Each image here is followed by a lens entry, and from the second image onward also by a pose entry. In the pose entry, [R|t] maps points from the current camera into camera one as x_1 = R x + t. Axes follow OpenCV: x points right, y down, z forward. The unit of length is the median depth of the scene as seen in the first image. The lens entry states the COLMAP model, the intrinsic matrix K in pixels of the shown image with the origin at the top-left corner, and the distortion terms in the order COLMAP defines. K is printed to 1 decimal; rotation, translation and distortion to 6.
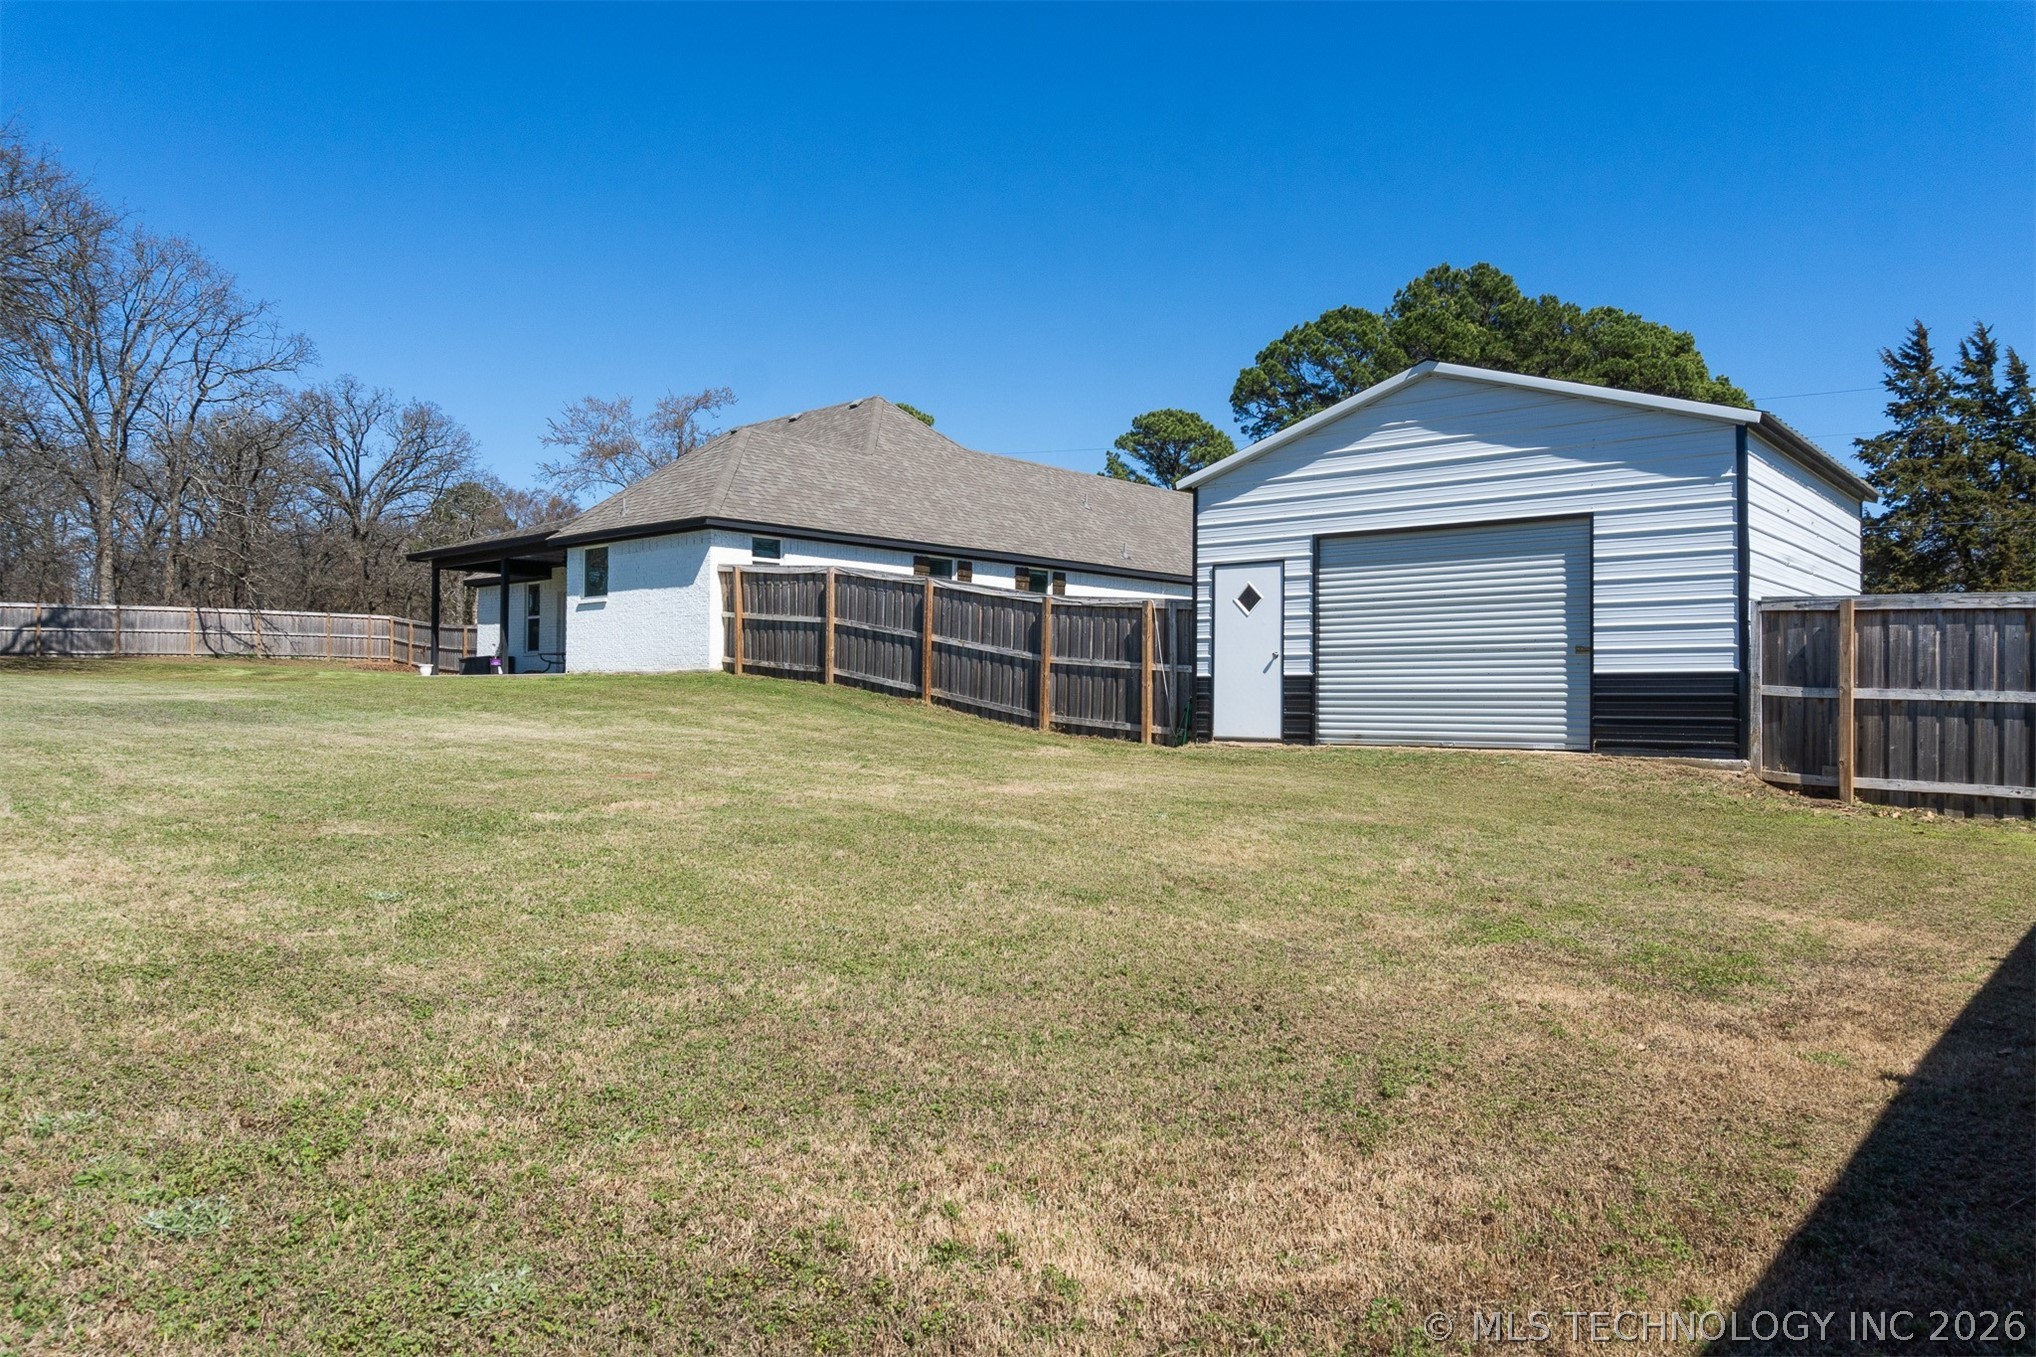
lens RADIAL K [[1380.8, 0, 1017.0], [0, 1380.8, 713.1], [0, 0, 1]] dist [-0.021693, -0.002491]
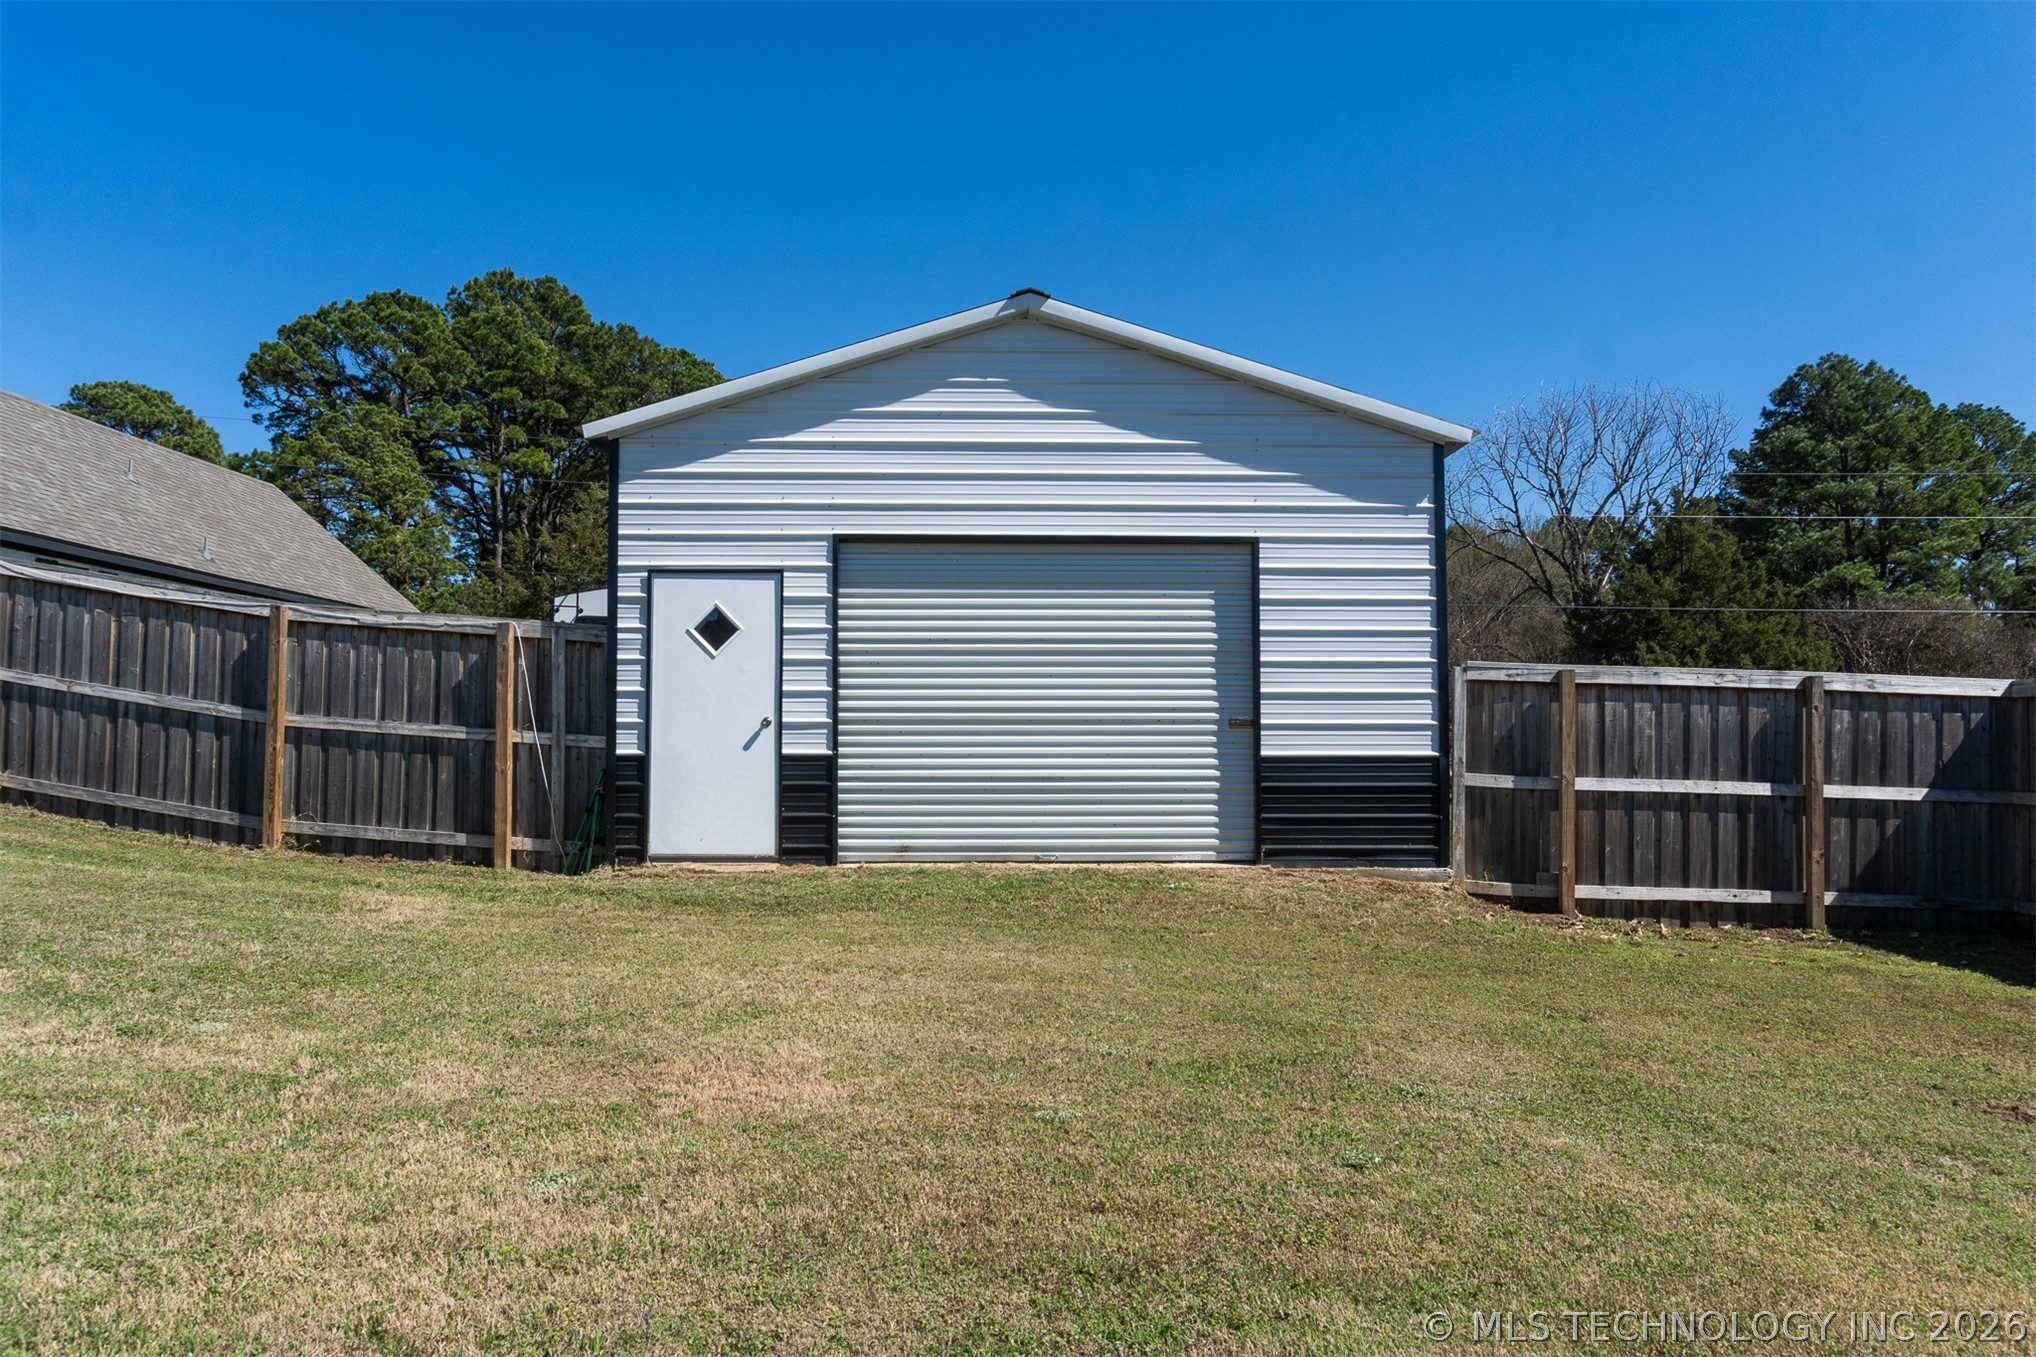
lens RADIAL K [[1380.8, 0, 1017.0], [0, 1380.8, 713.1], [0, 0, 1]] dist [-0.021693, -0.002491]
pose [[0.742271, 0.014856, 0.669935, -0.146996], [0.007905, 0.999490, -0.030923, -0.025910], [-0.670053, 0.028249, 0.741775, 0.464320]]
